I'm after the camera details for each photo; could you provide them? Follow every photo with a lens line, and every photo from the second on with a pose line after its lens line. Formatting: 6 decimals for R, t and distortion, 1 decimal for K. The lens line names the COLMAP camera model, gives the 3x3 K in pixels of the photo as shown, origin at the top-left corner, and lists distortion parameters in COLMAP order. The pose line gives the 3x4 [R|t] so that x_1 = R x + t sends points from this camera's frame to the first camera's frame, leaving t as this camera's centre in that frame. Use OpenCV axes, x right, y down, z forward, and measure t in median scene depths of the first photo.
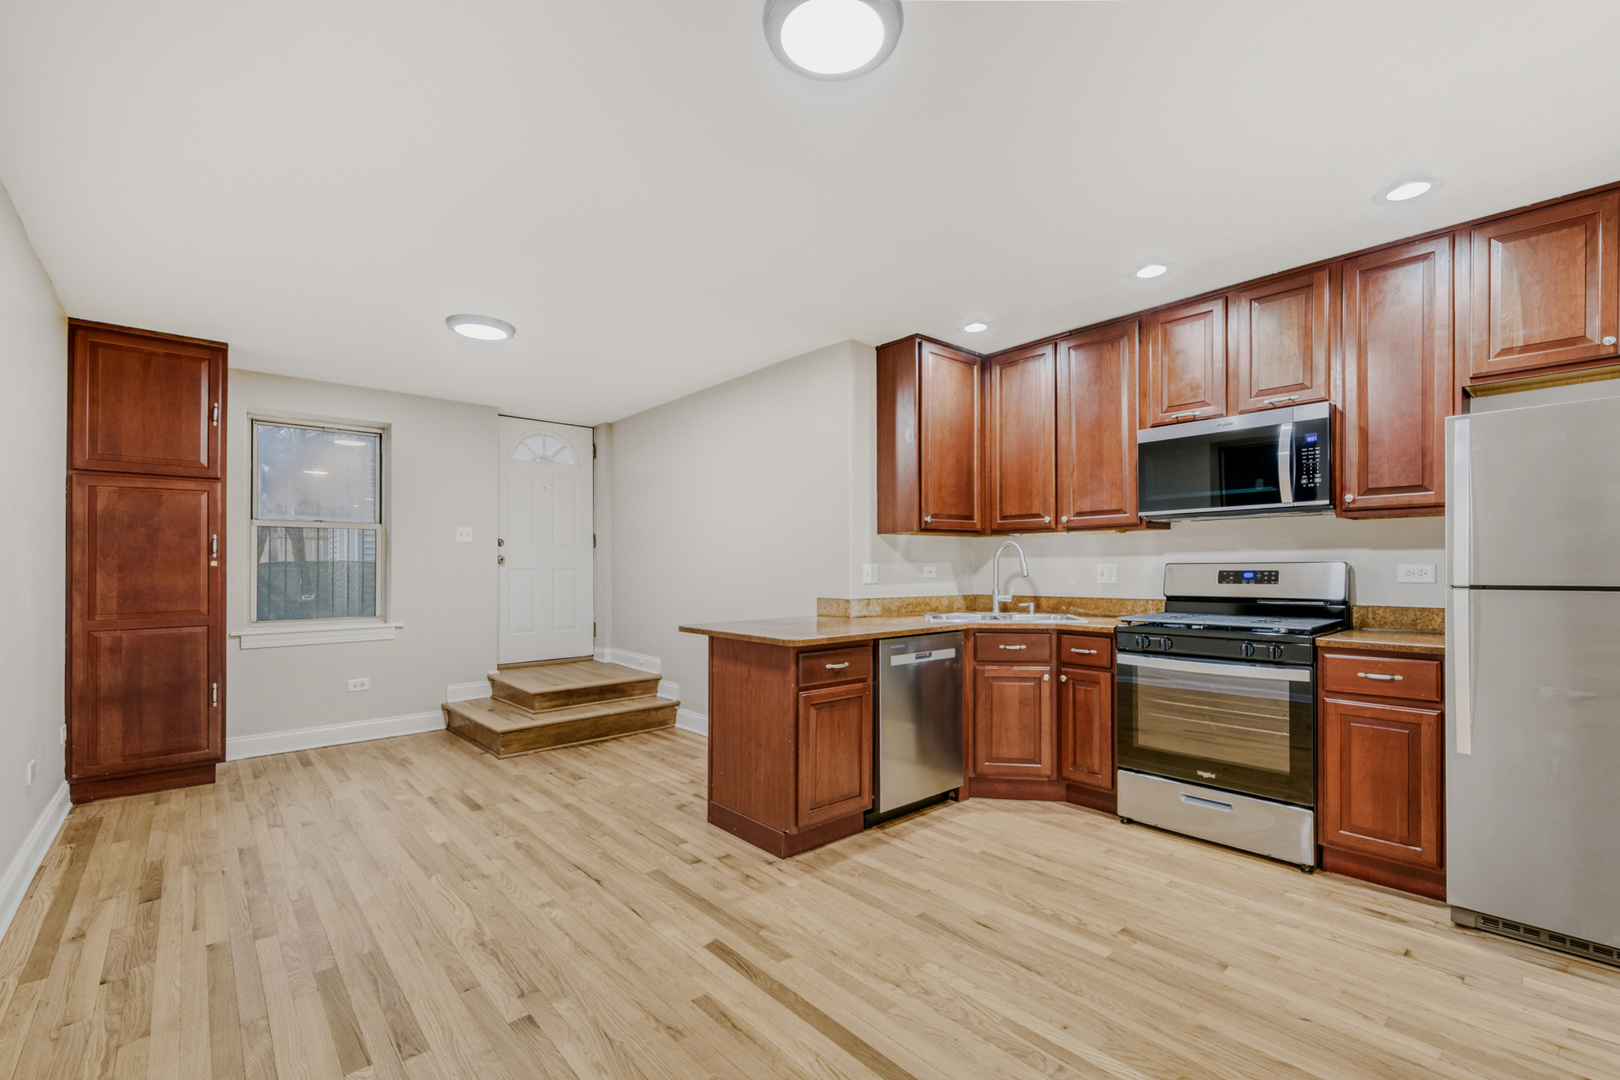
lens RADIAL K [[700.7, 0, 810.6], [0, 700.7, 565.5], [0, 0, 1]] dist [0.002845, 0.000094]
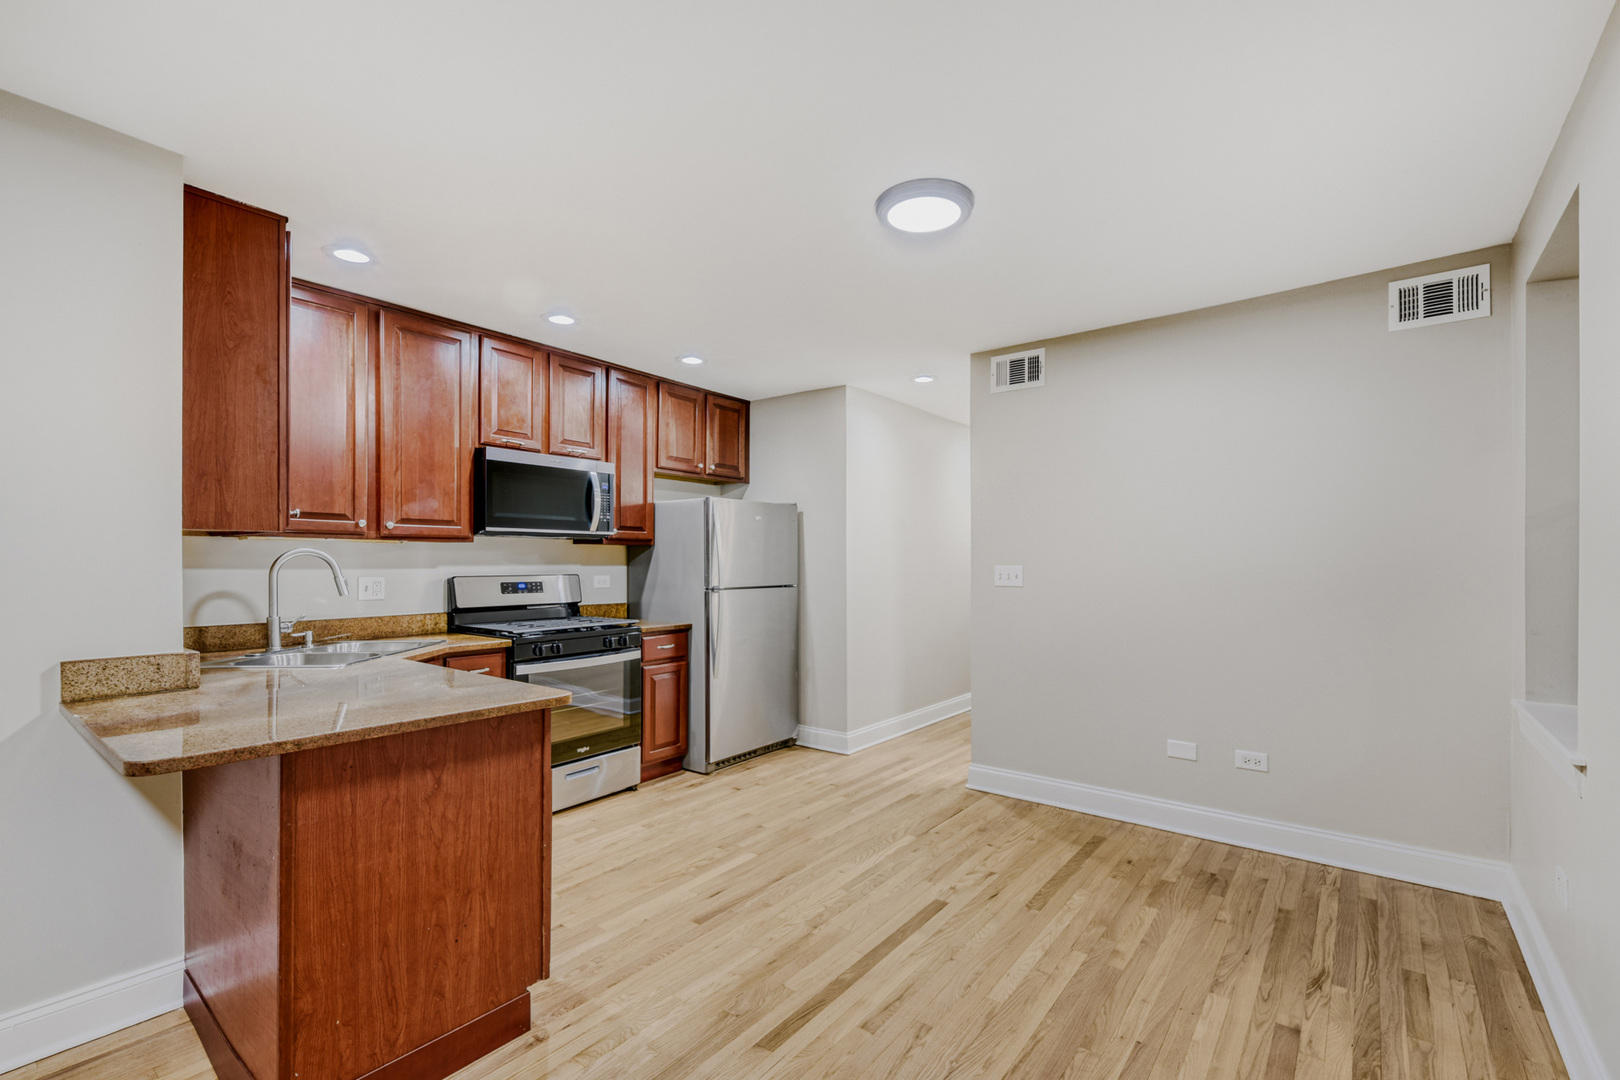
lens RADIAL K [[717.0, 0, 840.5], [0, 717.0, 562.5], [0, 0, 1]] dist [0.000608, -0.000226]
pose [[-0.232280, 0.003370, 0.972643, -0.675832], [-0.006154, 0.999969, -0.004934, -0.023052], [-0.972629, -0.007132, -0.232252, 0.758376]]
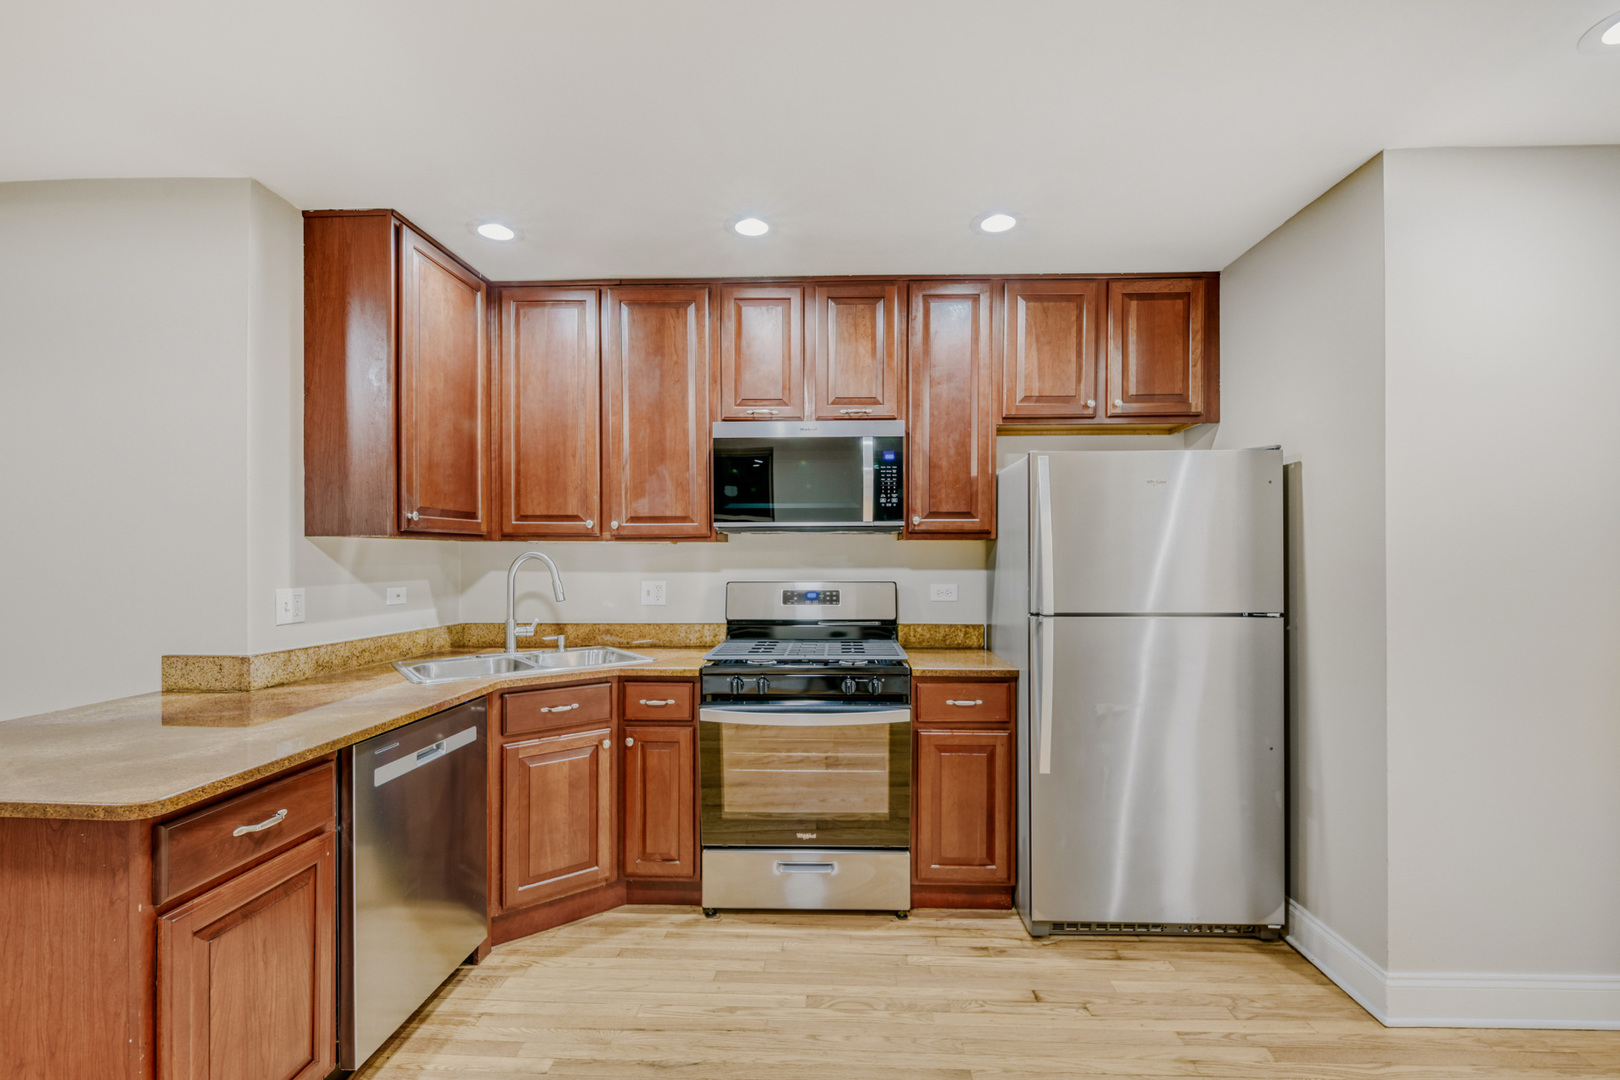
lens RADIAL K [[701.5, 0, 818.9], [0, 701.5, 559.3], [0, 0, 1]] dist [0.014159, -0.011071]
pose [[0.684207, 0.003733, 0.729278, -0.046687], [-0.006023, 0.999982, 0.000532, -0.034437], [-0.729263, -0.004757, 0.684217, 0.357177]]
